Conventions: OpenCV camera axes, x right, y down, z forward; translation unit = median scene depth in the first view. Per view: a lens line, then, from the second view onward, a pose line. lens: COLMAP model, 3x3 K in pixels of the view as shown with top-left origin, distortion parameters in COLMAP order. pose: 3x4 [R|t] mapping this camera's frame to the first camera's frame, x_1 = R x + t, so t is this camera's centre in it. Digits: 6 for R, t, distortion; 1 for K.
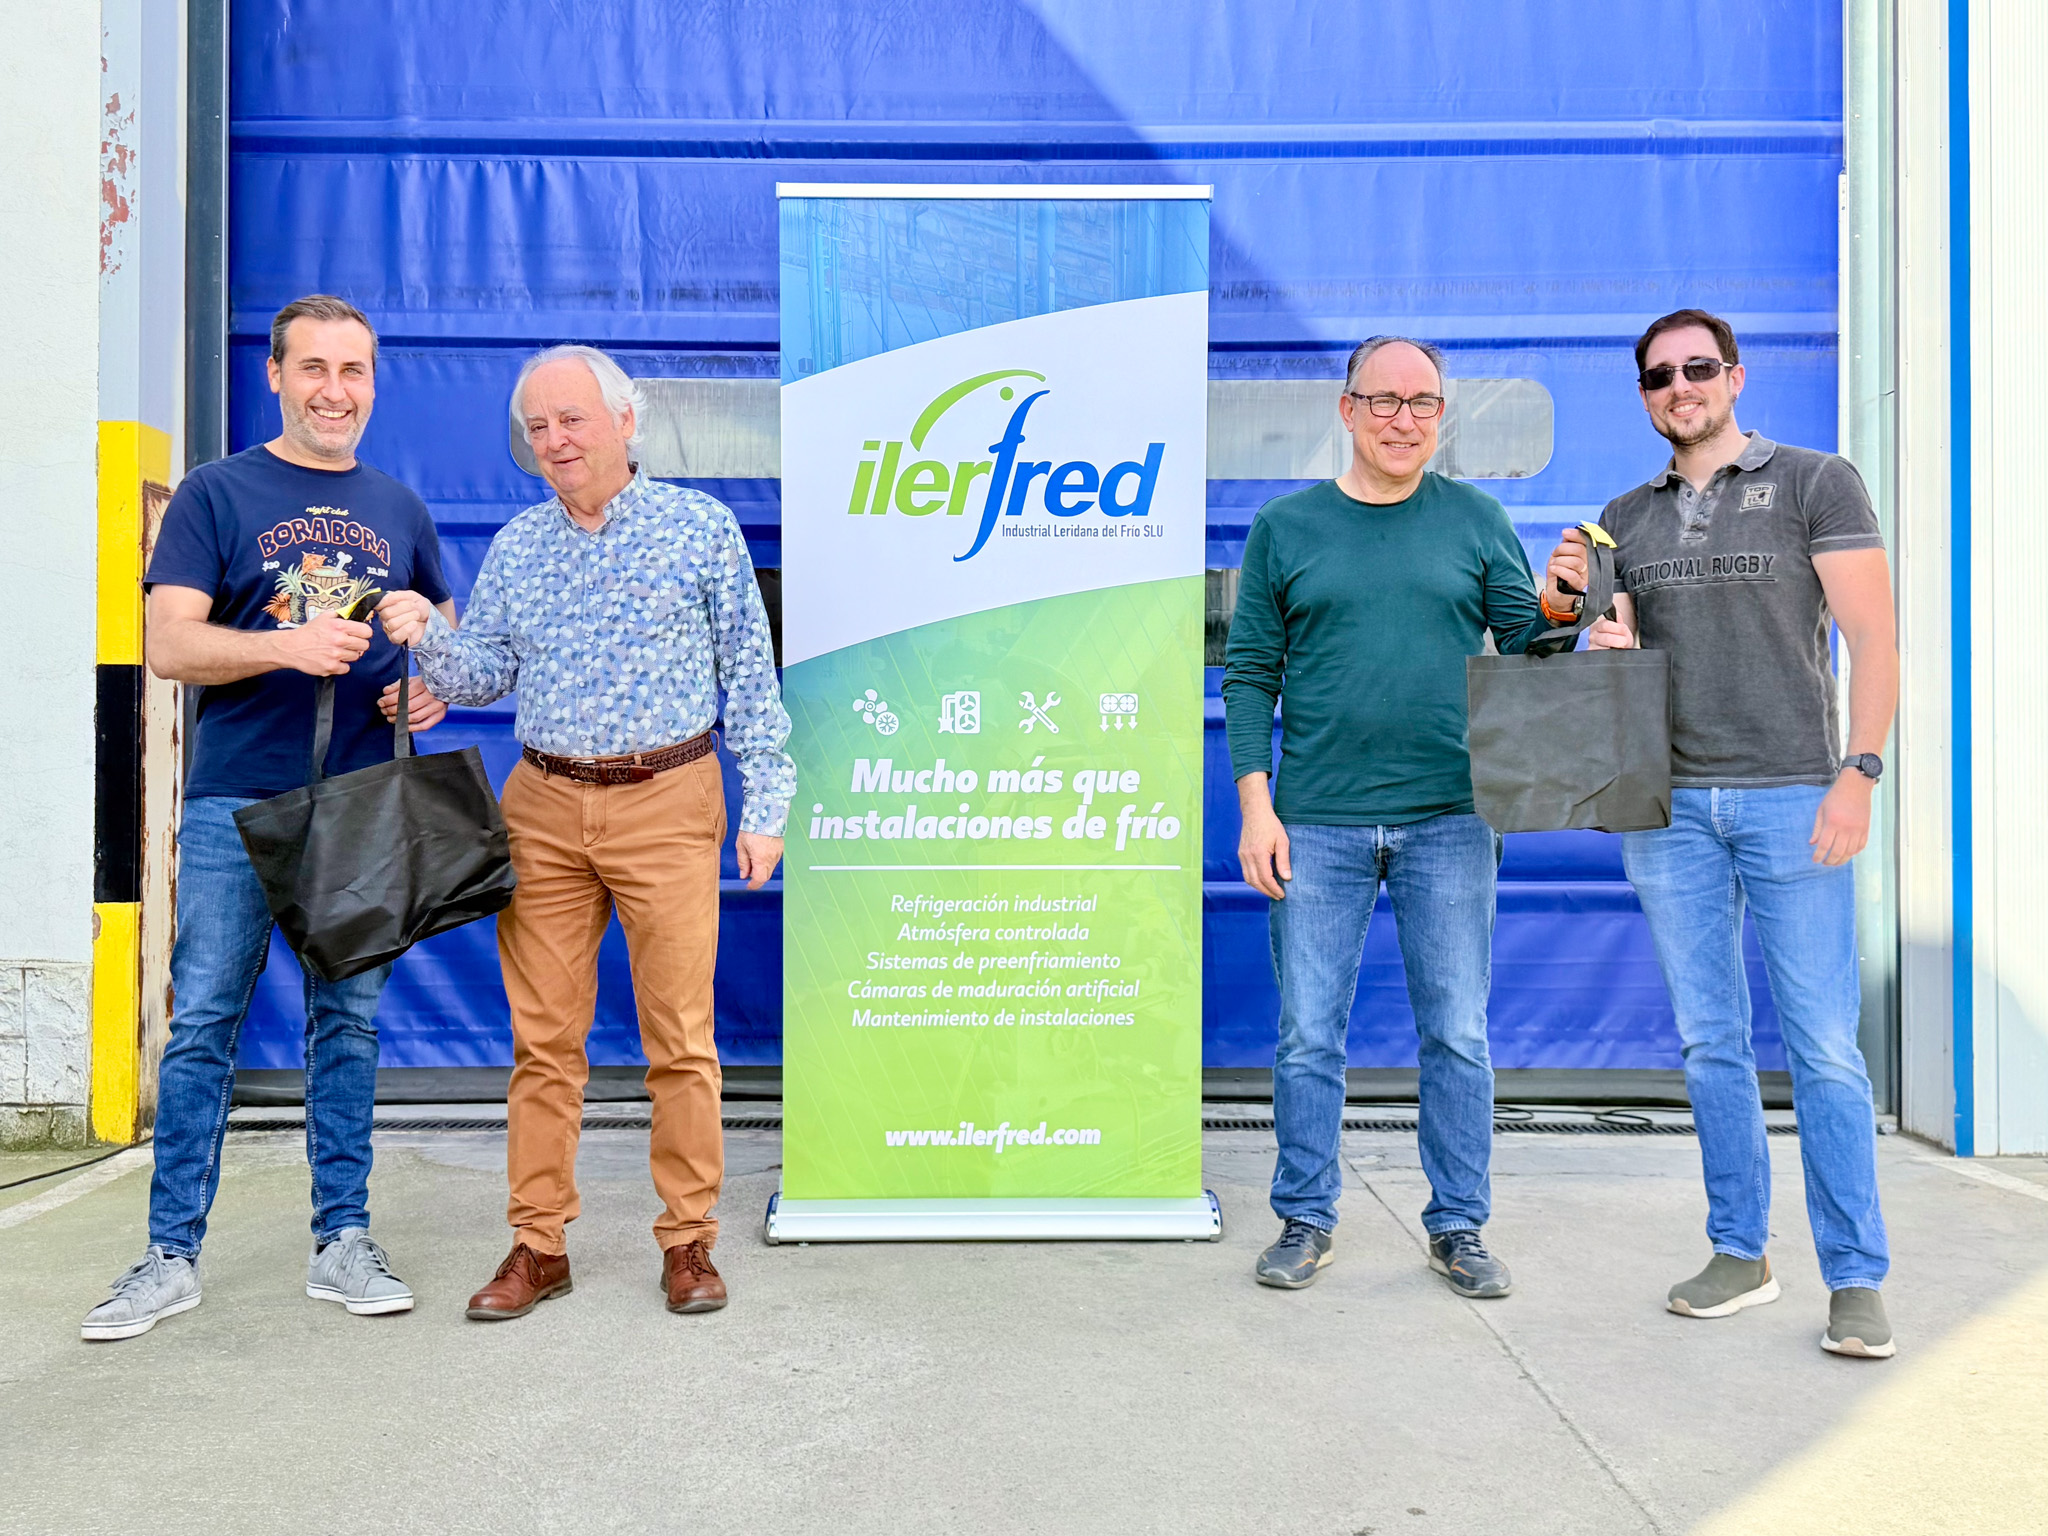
lens RADIAL K [[2085.5, 0, 1033.2], [0, 2085.5, 761.1], [0, 0, 1]] dist [0.167228, -0.312377]
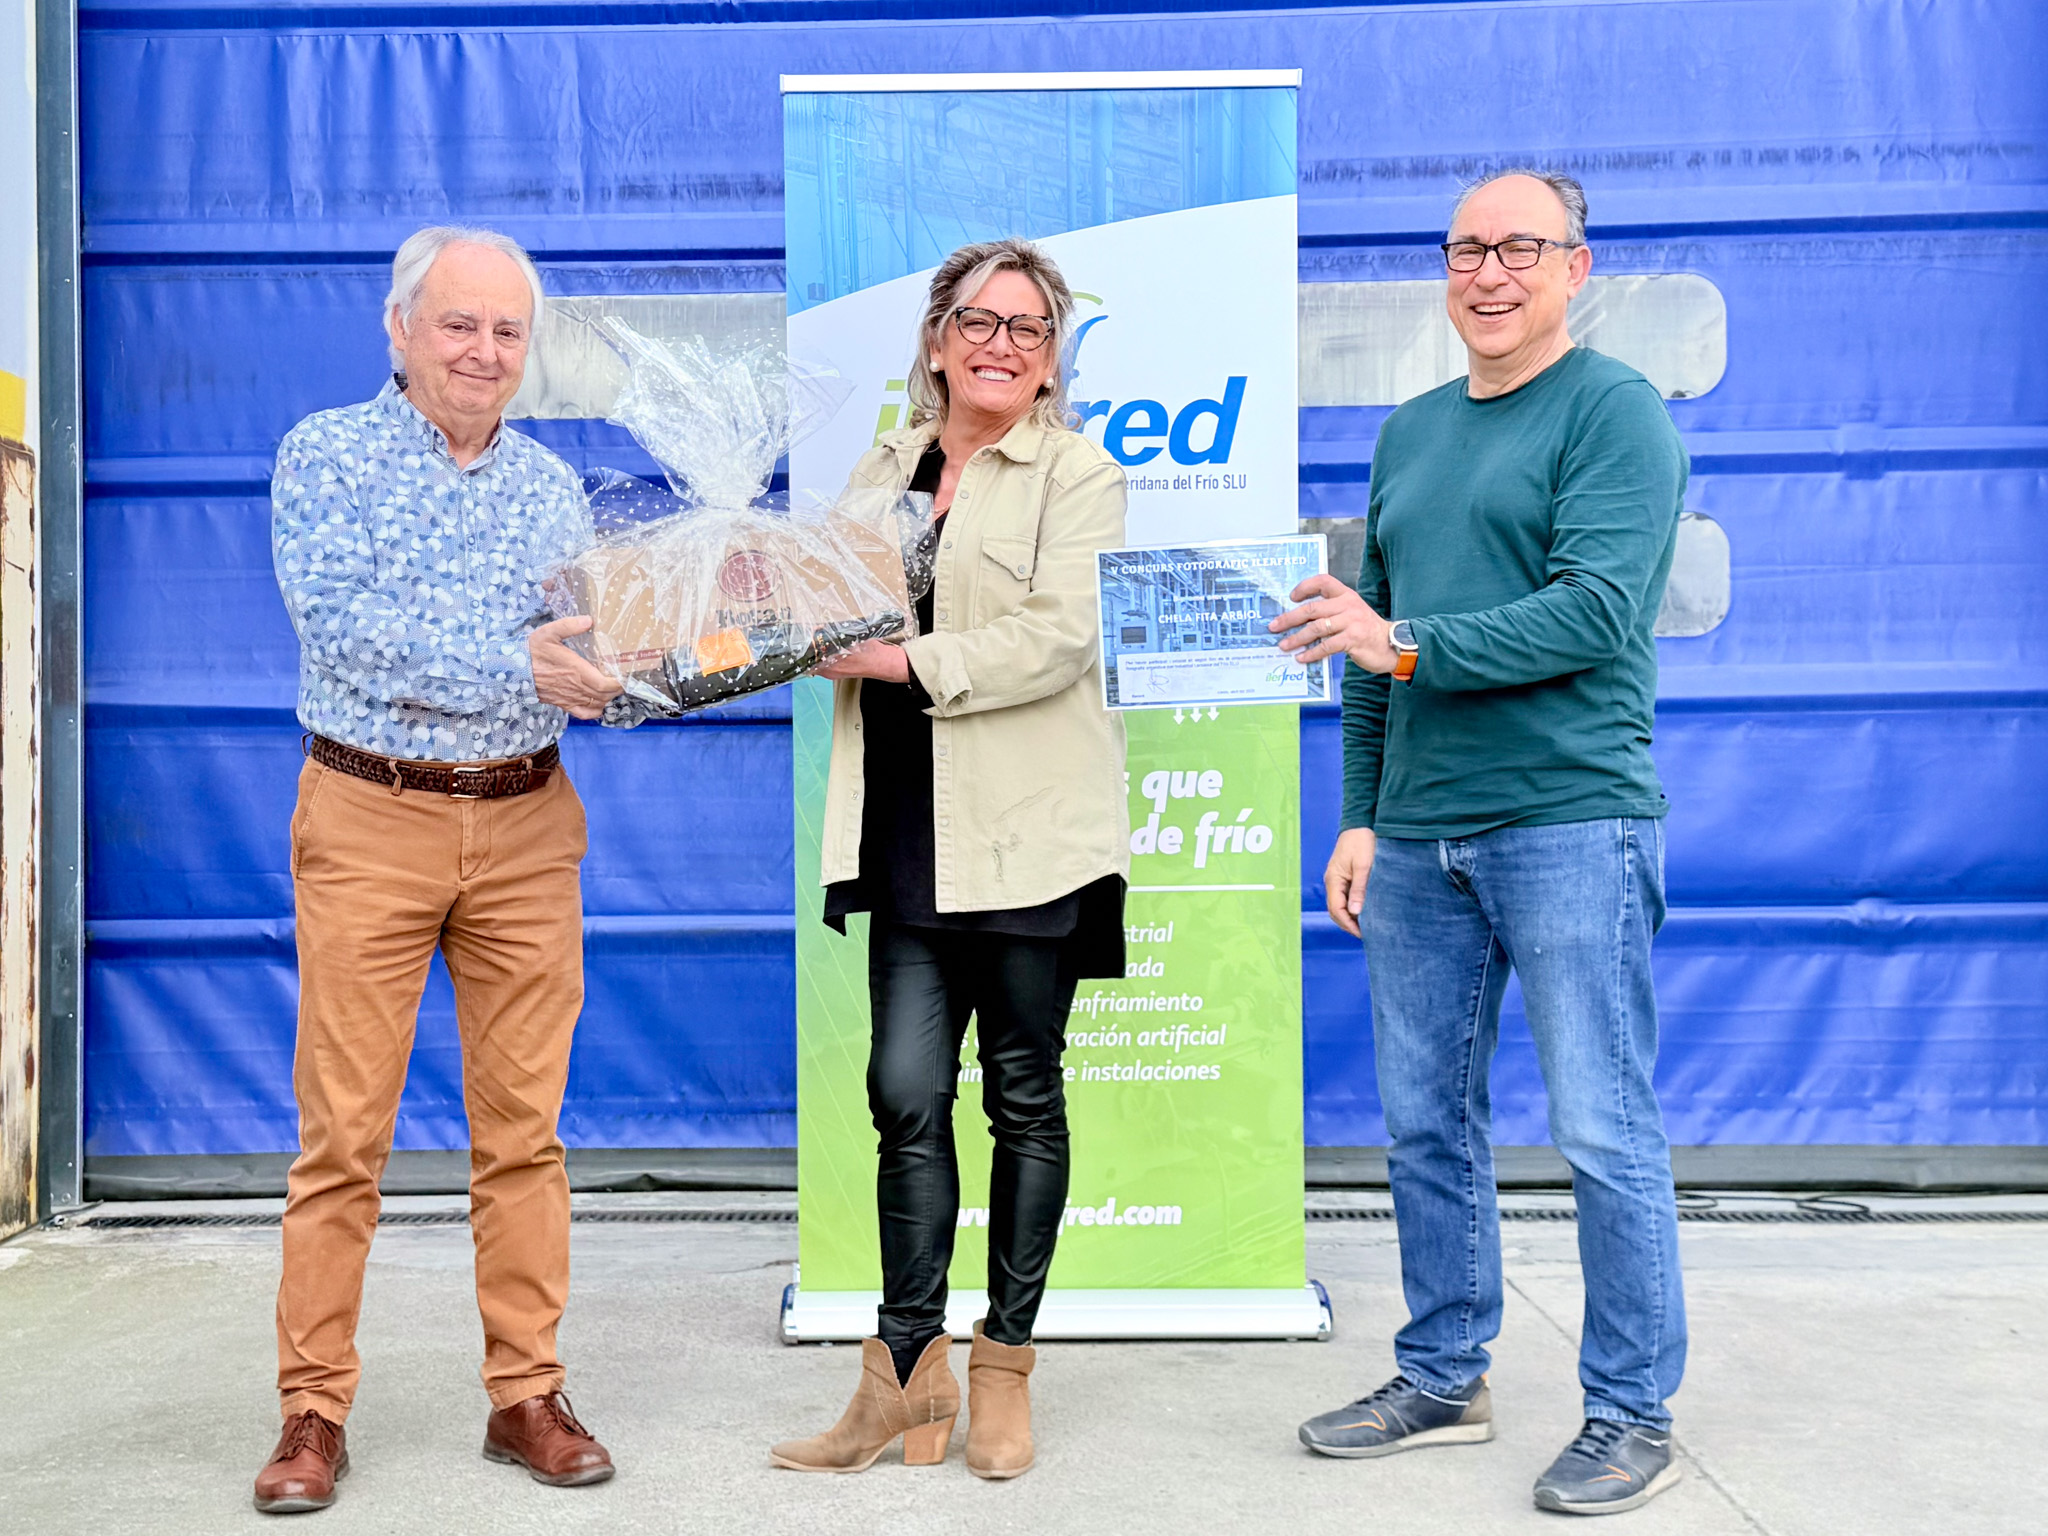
lens RADIAL K [[2978.6, 0, 882.2], [0, 2978.6, 724.3], [0, 0, 1]] dist [0.182957, -0.401497]
pose [[0.999175, -0.013327, -0.038356, -0.029222], [0.012660, 0.999765, -0.017602, 0.004323], [0.038582, 0.017101, 0.999109, -0.143306]]
